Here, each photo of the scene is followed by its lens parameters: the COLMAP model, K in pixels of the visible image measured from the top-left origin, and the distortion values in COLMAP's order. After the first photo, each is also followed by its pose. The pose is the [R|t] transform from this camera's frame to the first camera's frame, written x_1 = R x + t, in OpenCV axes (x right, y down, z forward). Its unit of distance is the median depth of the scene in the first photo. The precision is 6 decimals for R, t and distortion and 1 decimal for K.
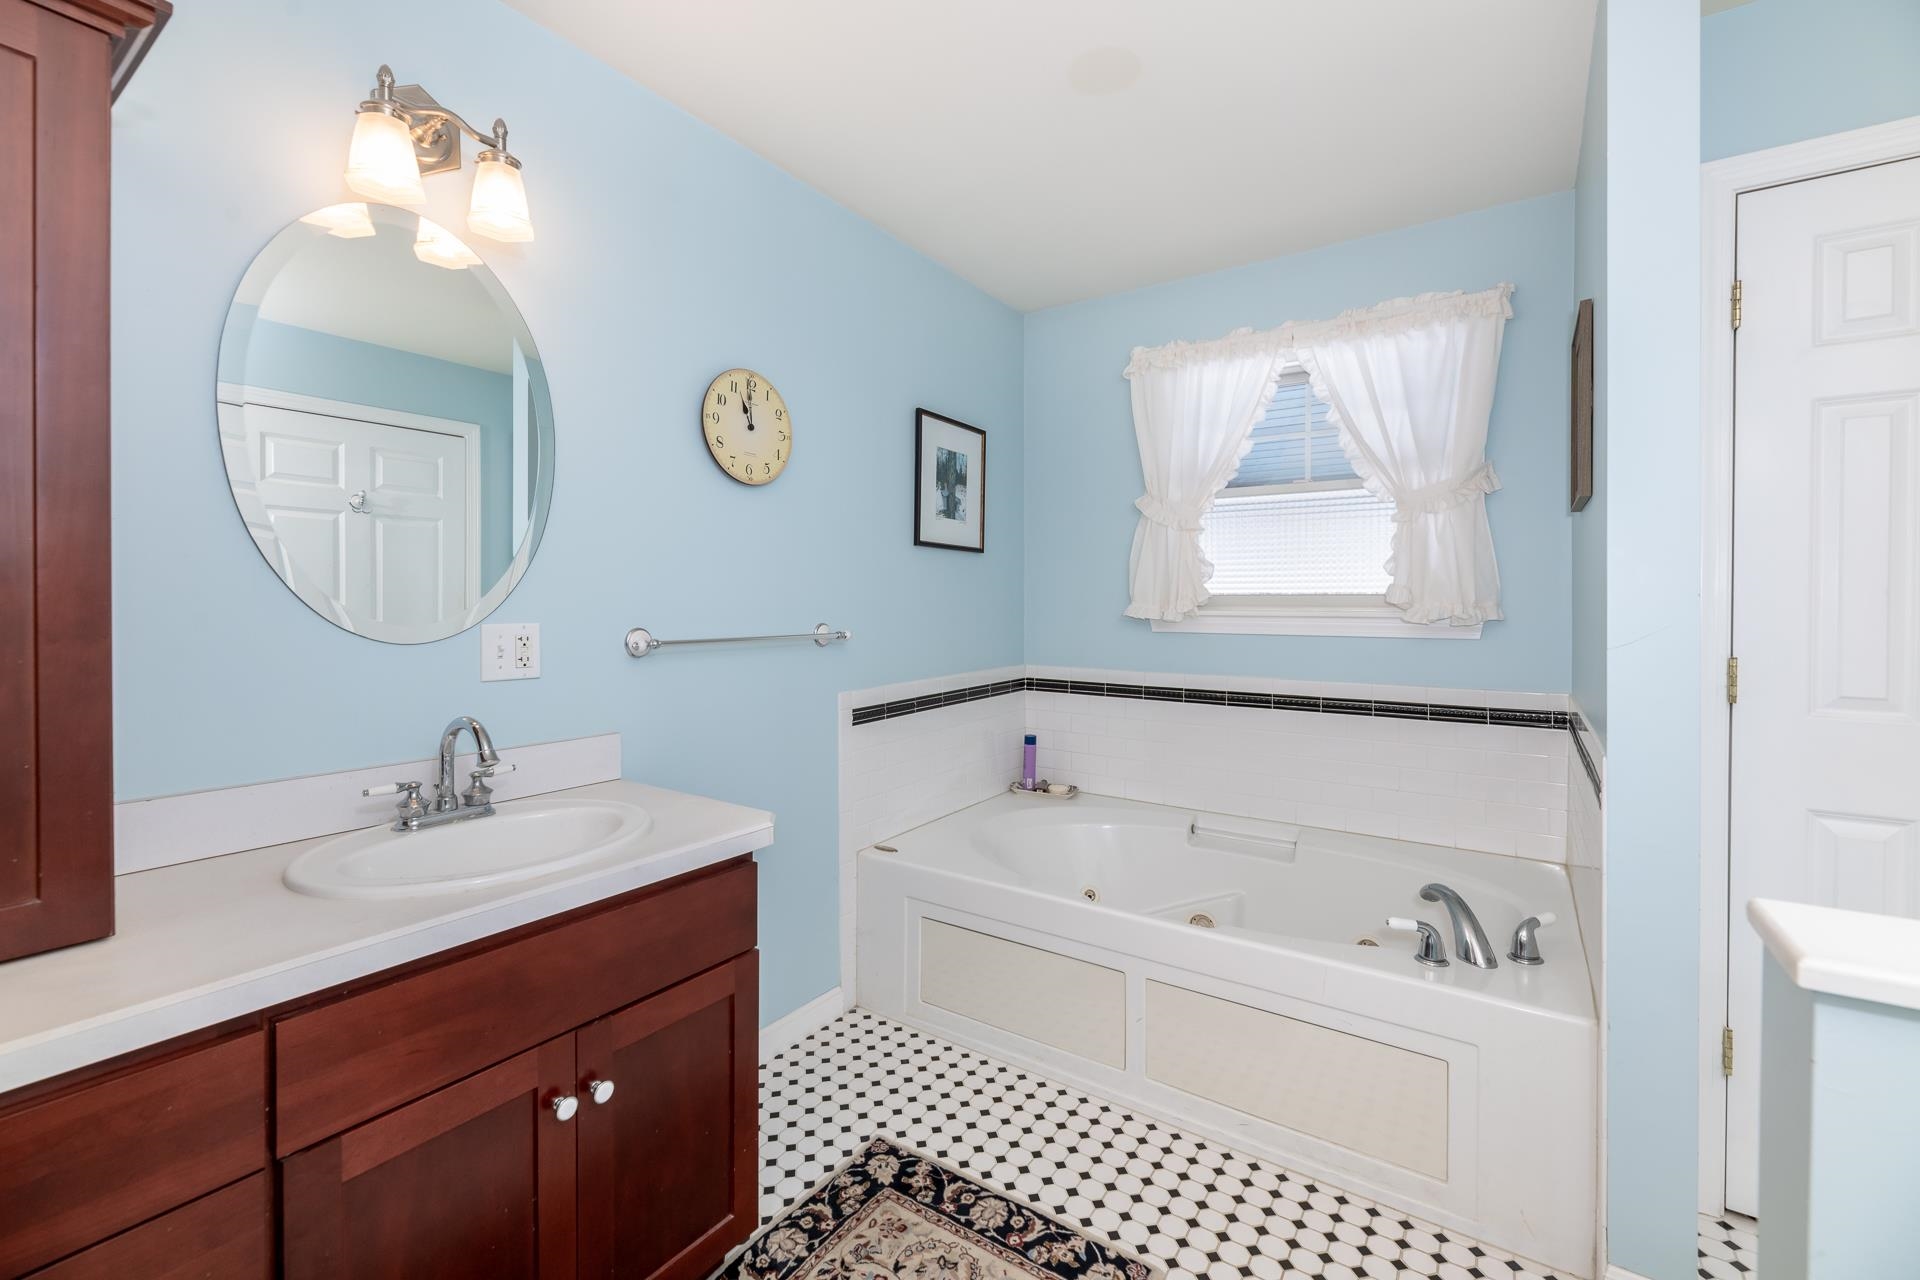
lens RADIAL K [[797.9, 0, 959.0], [0, 797.9, 610.4], [0, 0, 1]] dist [0.000066, -0.000003]
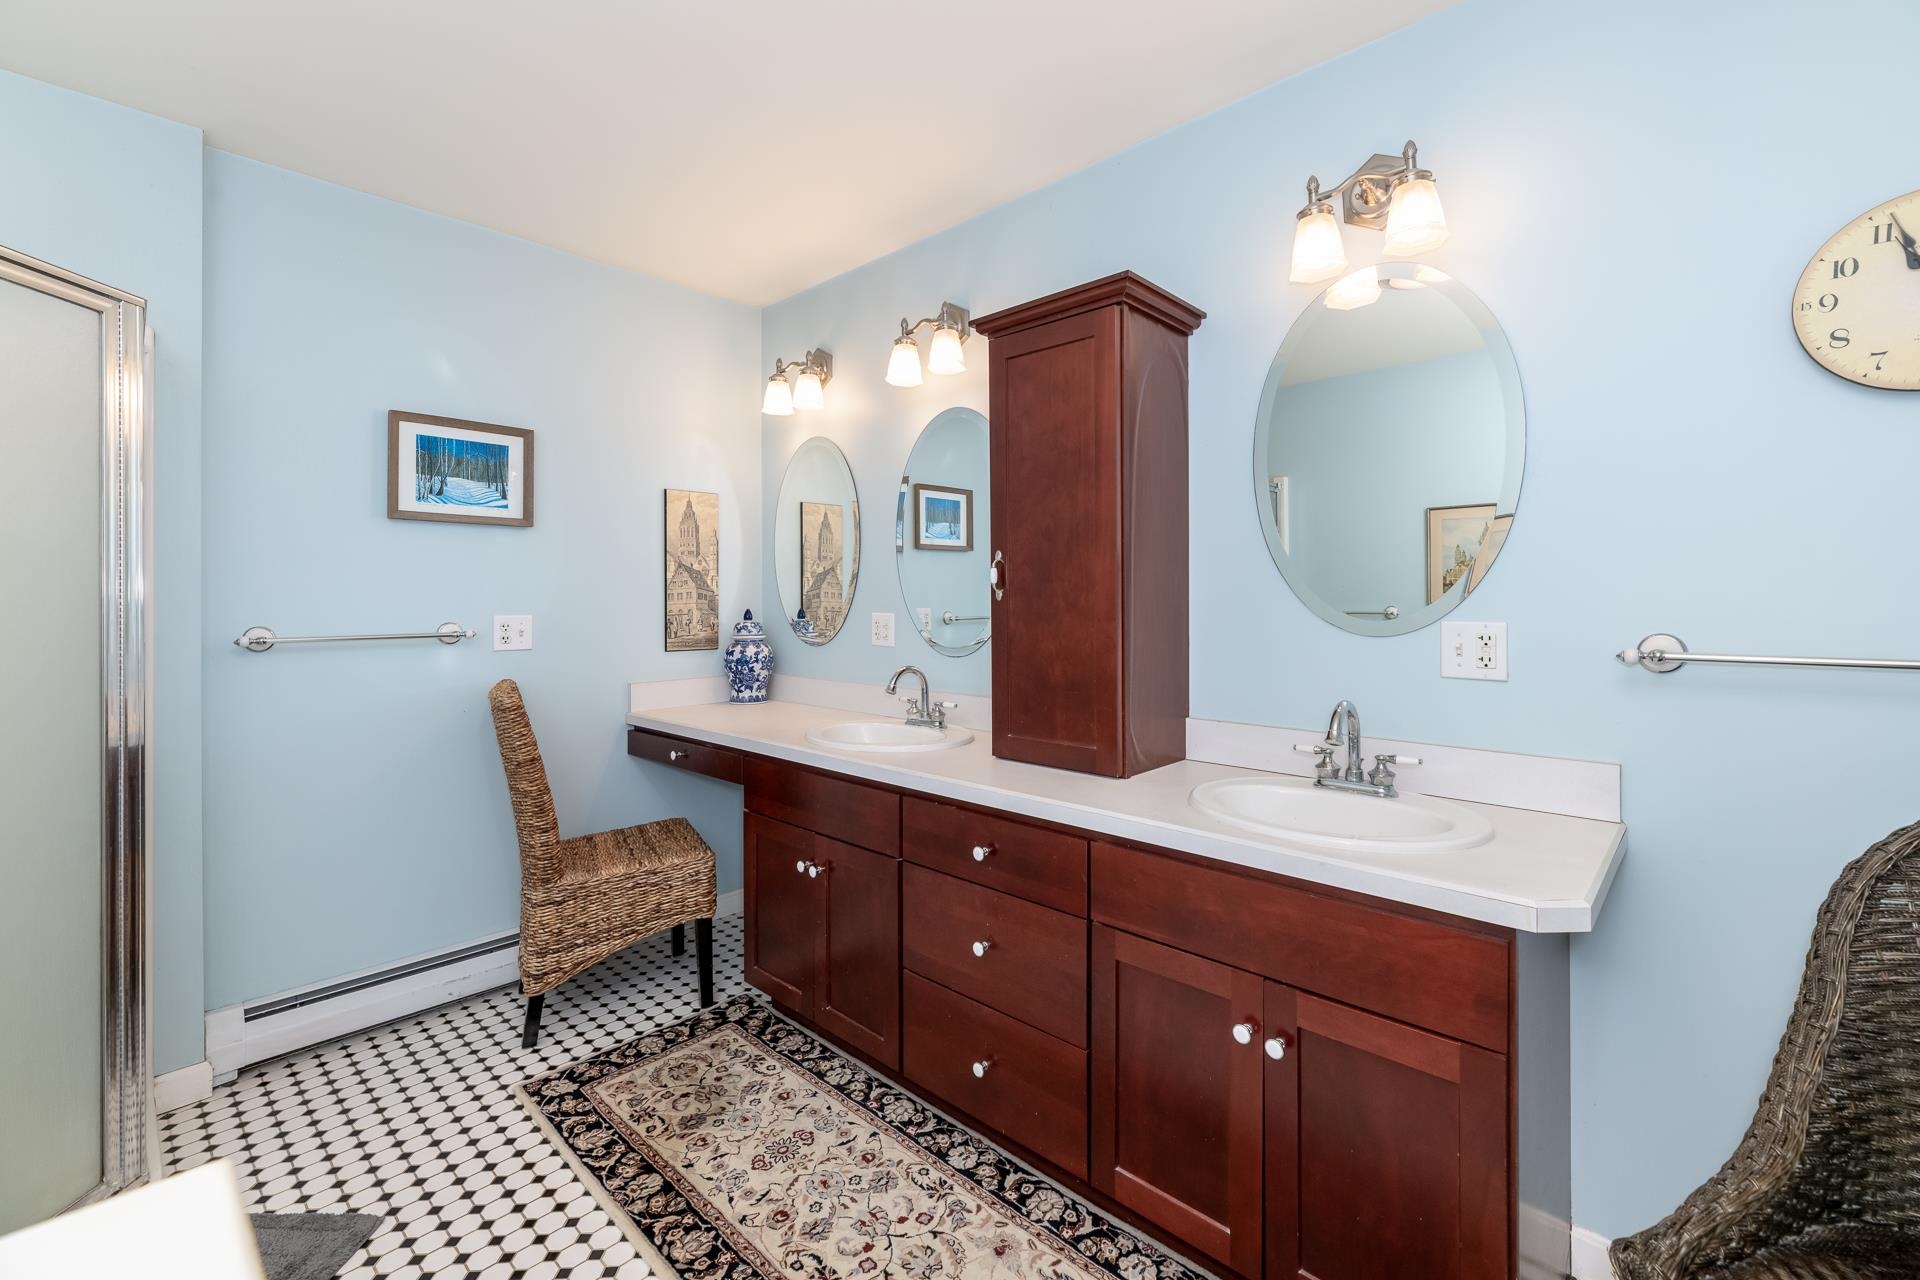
lens RADIAL K [[837.9, 0, 972.1], [0, 837.9, 583.7], [0, 0, 1]] dist [-0.000012, 0.000012]
pose [[-0.155112, -0.016057, -0.987766, 0.552210], [-0.004762, 0.999868, -0.015505, -0.011273], [0.987885, 0.002299, -0.155168, 0.553267]]
